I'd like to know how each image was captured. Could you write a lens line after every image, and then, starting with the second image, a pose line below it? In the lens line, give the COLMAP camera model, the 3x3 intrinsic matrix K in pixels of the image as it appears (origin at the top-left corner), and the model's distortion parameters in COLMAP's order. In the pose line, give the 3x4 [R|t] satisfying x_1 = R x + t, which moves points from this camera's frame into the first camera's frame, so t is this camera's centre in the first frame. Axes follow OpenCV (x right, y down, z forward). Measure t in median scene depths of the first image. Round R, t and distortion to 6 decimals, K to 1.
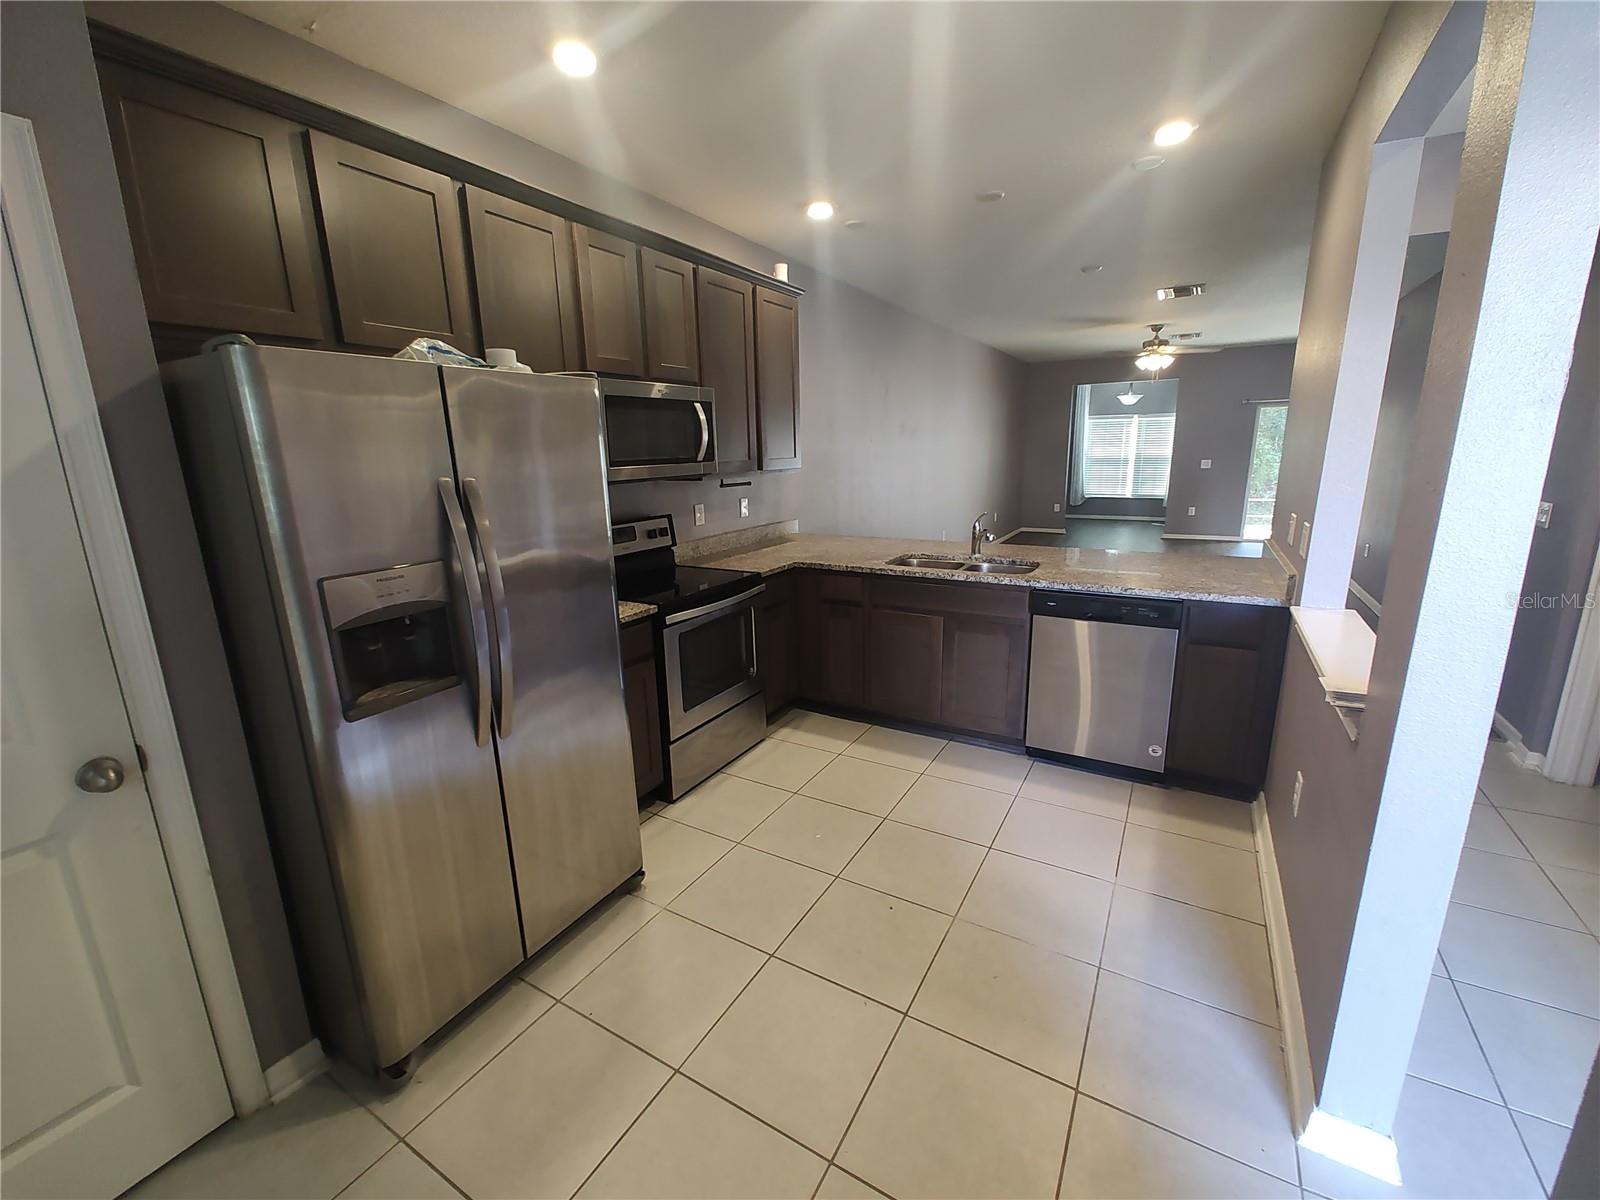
lens RADIAL K [[657.0, 0, 797.5], [0, 657.0, 598.5], [0, 0, 1]] dist [-0.000964, -0.001017]
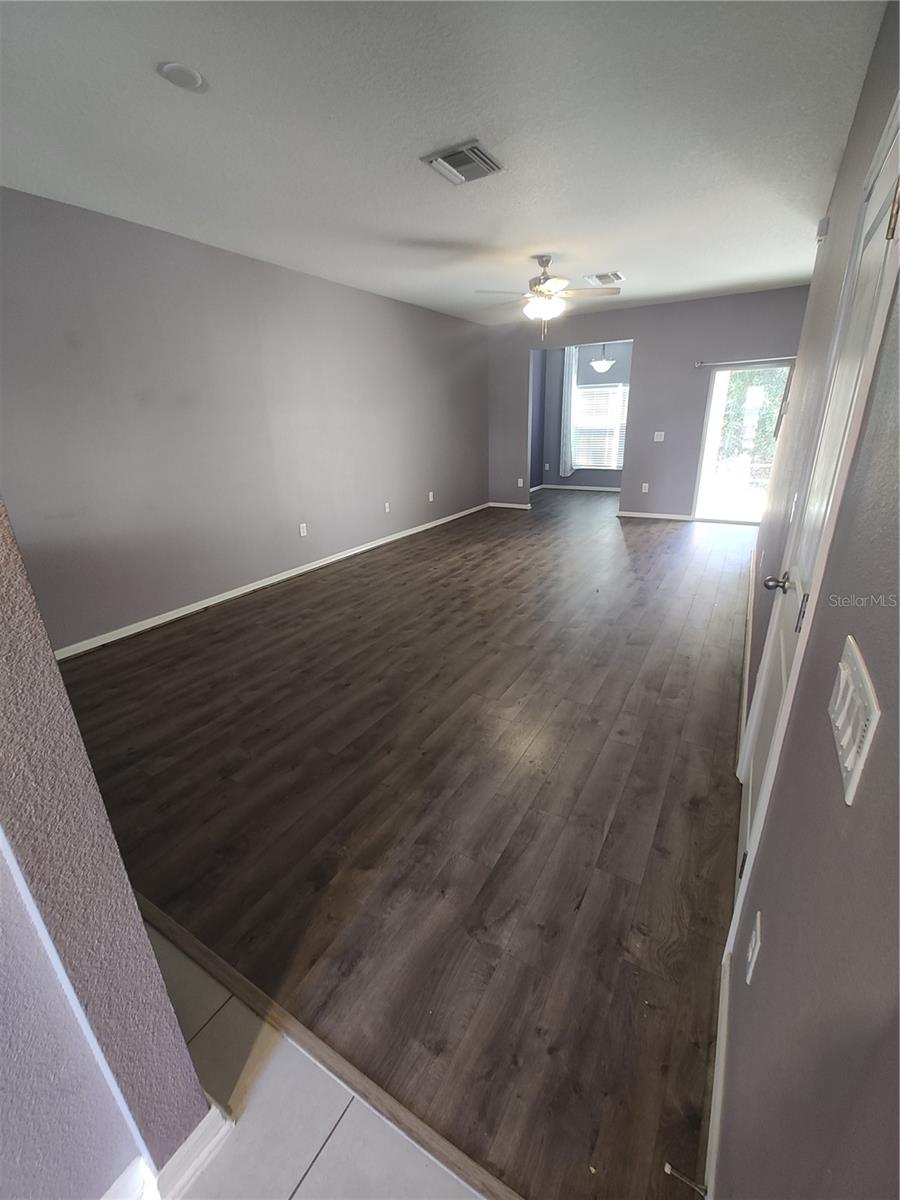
lens RADIAL K [[492.7, 0, 444.7], [0, 492.7, 600.7], [0, 0, 1]] dist [-0.000964, -0.001017]
pose [[0.999903, -0.004177, -0.013311, 0.292406], [0.005863, 0.991592, 0.129269, -0.059225], [0.012659, -0.129335, 0.991520, 0.246198]]
